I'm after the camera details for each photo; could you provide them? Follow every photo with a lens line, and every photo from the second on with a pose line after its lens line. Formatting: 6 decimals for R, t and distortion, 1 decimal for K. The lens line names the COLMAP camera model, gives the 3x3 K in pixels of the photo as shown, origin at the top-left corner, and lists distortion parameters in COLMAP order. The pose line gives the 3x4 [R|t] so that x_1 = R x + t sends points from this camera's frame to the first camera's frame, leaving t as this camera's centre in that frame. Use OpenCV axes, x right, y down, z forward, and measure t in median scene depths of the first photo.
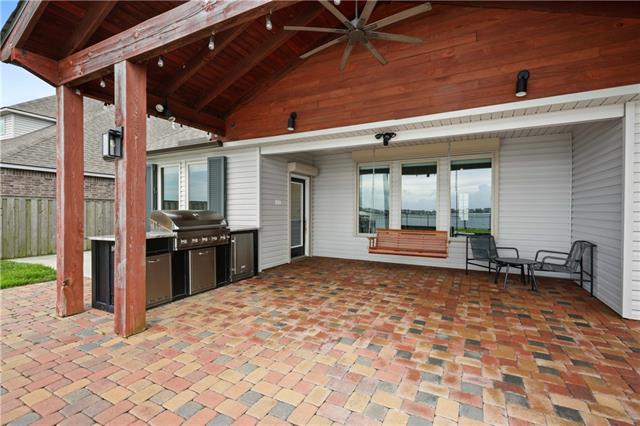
lens RADIAL K [[297.8, 0, 320.0], [0, 297.8, 213.0], [0, 0, 1]] dist [0.001128, 0.000124]
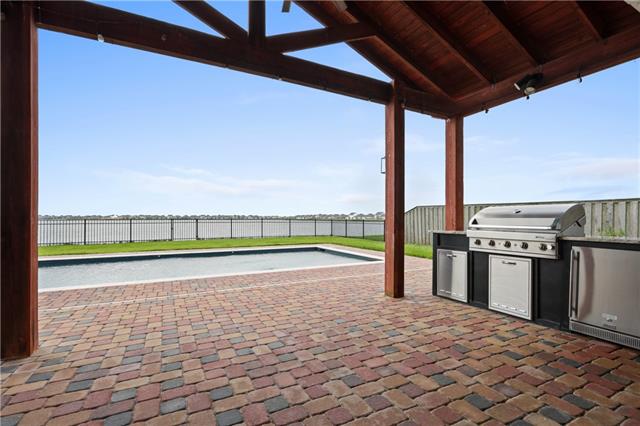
lens RADIAL K [[296.5, 0, 319.4], [0, 296.5, 219.6], [0, 0, 1]] dist [-0.003036, -0.000299]
pose [[-0.572628, 0.000230, -0.819816, 0.540714], [-0.011217, 0.999904, 0.008115, 0.029638], [0.819739, 0.013842, -0.572570, 1.161927]]
